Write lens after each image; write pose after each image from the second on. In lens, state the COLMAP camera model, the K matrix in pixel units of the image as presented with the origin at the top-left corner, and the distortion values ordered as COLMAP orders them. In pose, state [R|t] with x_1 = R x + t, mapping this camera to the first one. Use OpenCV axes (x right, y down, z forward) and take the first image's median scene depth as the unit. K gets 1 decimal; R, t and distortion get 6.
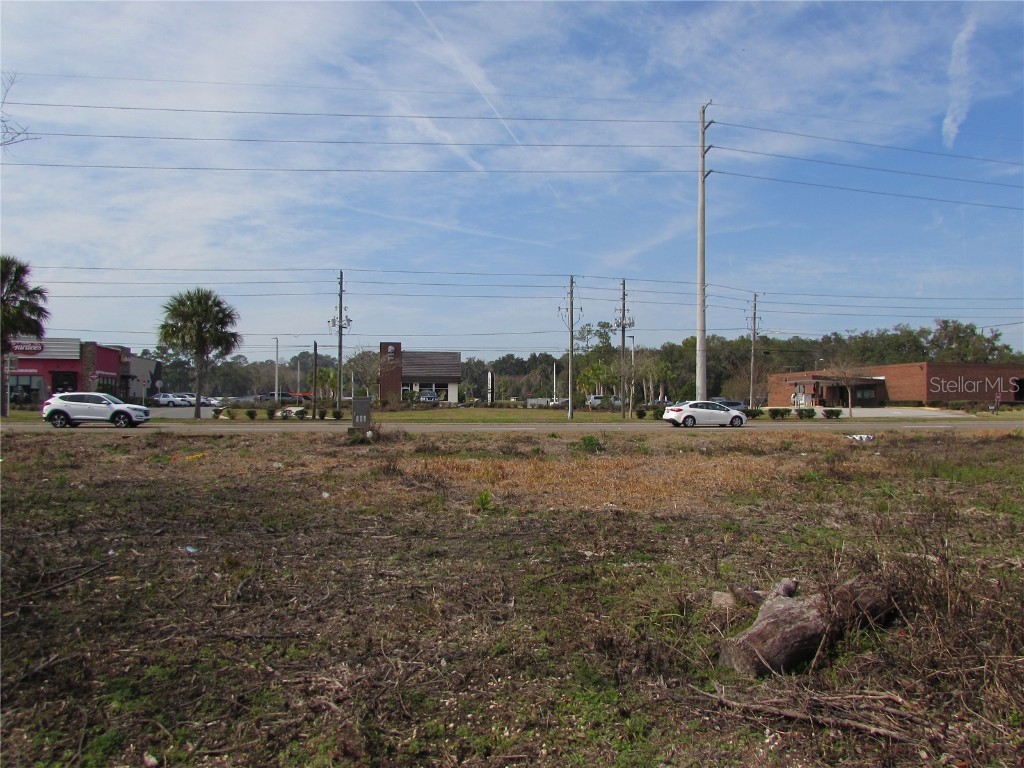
lens RADIAL K [[718.7, 0, 513.1], [0, 718.7, 407.5], [0, 0, 1]] dist [-0.035442, 0.006391]
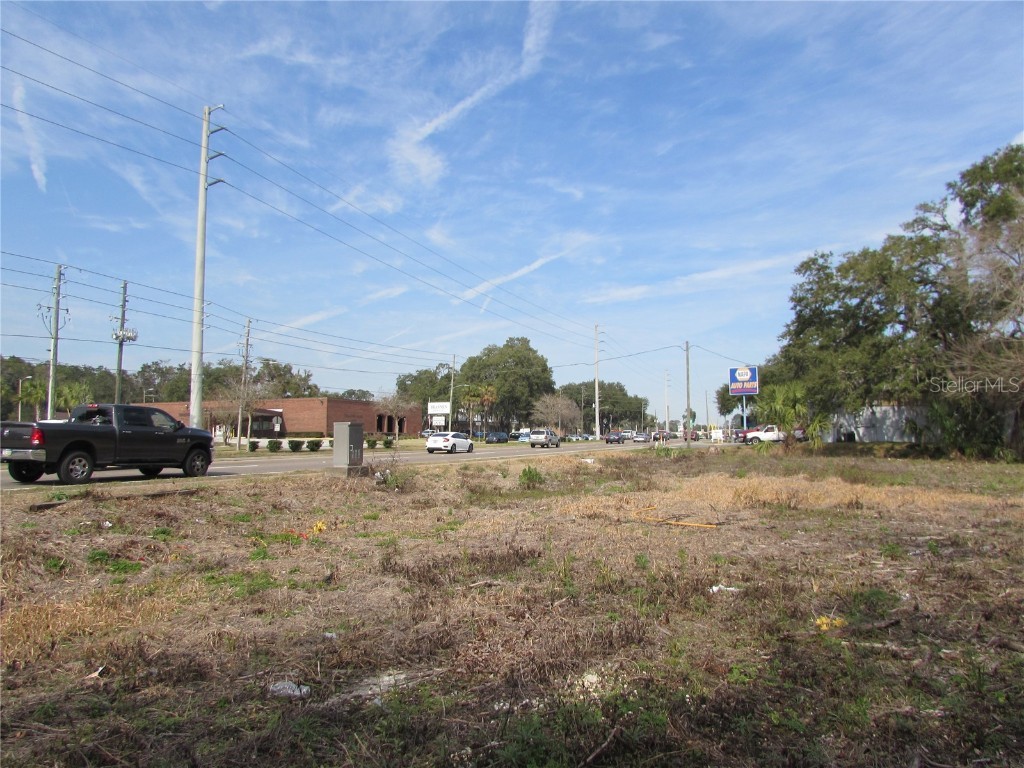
lens RADIAL K [[718.7, 0, 513.1], [0, 718.7, 407.5], [0, 0, 1]] dist [-0.035442, 0.006391]
pose [[0.514813, 0.030336, 0.856766, -0.232097], [0.007673, 0.999171, -0.039989, -0.000514], [-0.857268, 0.027161, 0.514153, 0.160156]]
